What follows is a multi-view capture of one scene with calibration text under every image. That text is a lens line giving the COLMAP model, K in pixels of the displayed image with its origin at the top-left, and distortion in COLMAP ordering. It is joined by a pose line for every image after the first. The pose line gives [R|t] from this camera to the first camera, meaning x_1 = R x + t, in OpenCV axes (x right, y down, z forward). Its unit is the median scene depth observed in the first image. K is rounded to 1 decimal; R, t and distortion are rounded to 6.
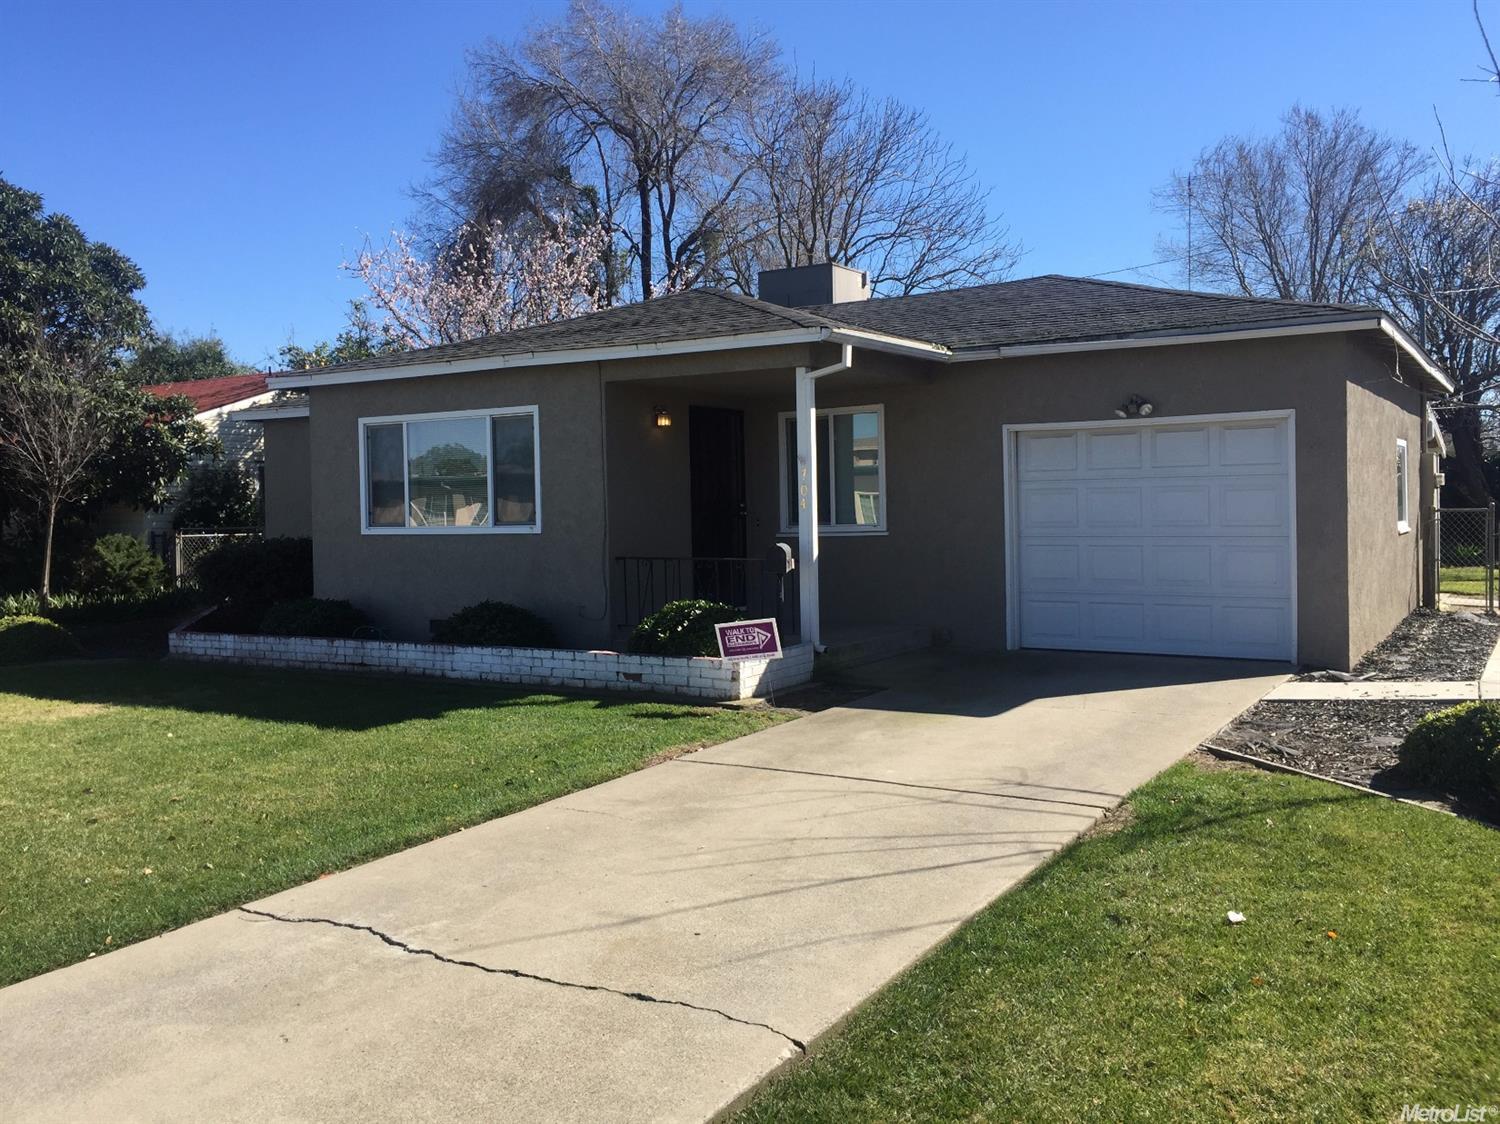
lens RADIAL K [[1287.0, 0, 749.5], [0, 1287.0, 563.7], [0, 0, 1]] dist [0.018990, -0.000265]
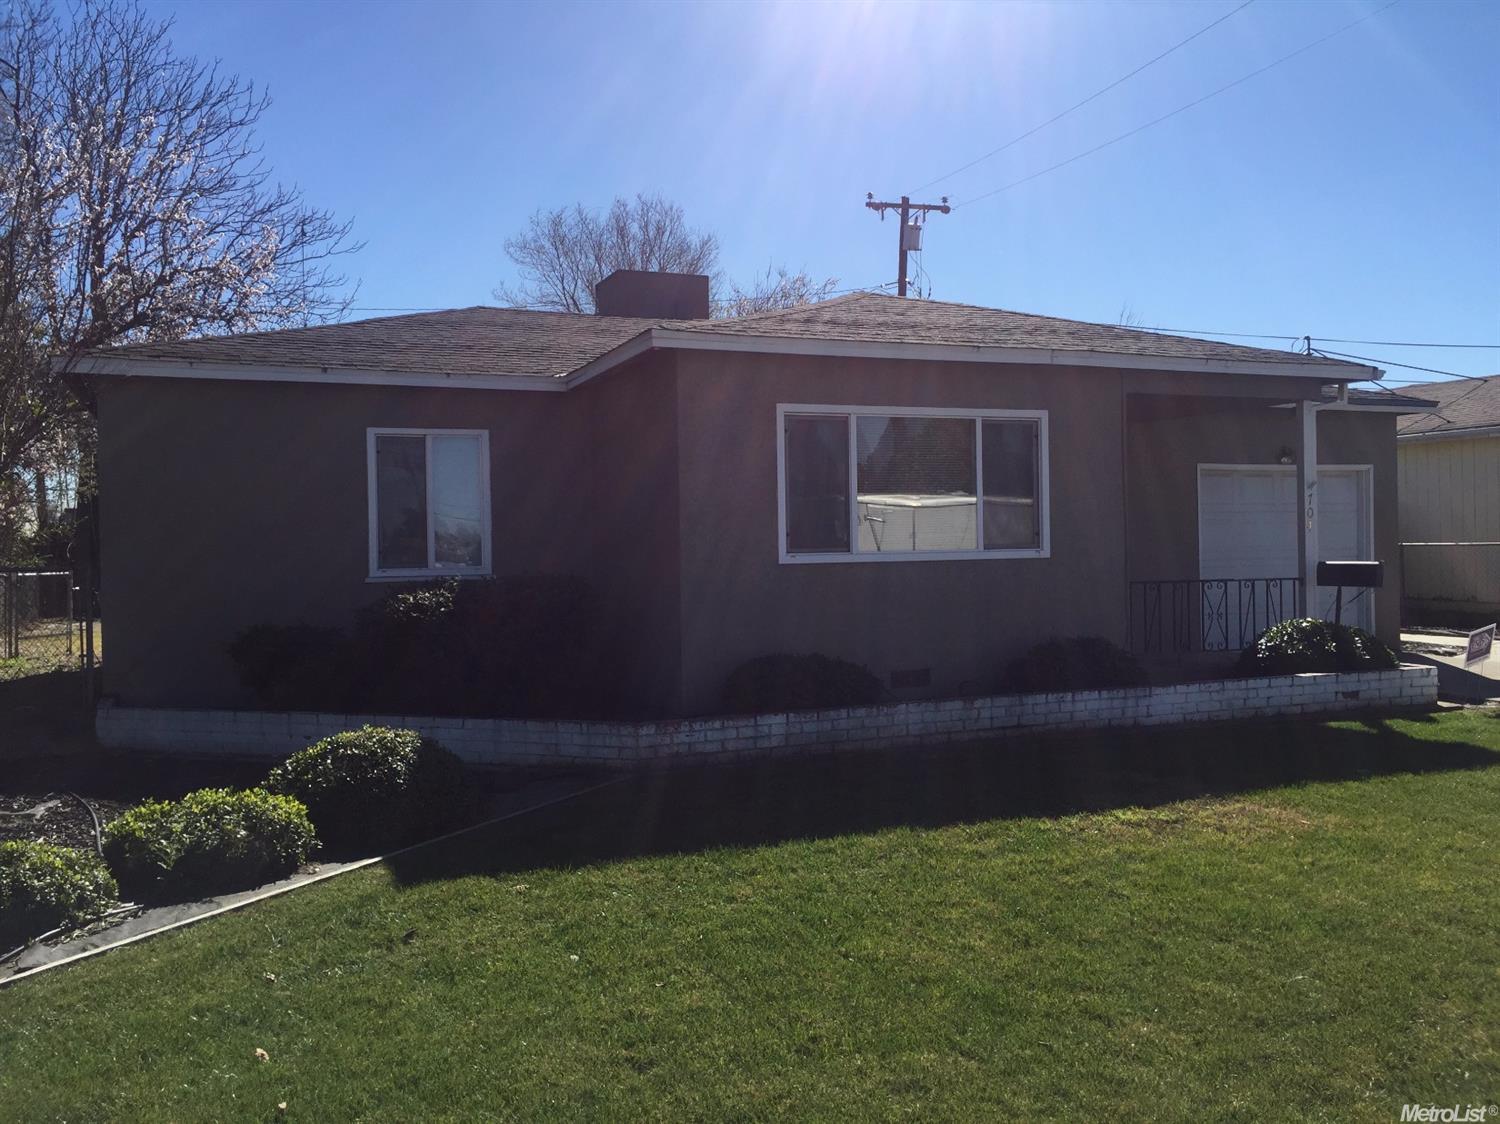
lens RADIAL K [[1287.0, 0, 749.7], [0, 1287.0, 557.2], [0, 0, 1]] dist [0.018990, -0.000265]
pose [[0.599860, -0.001320, 0.800104, -1.047188], [0.038066, 0.998913, -0.026891, -0.008607], [-0.799199, 0.046588, 0.599258, 0.685008]]
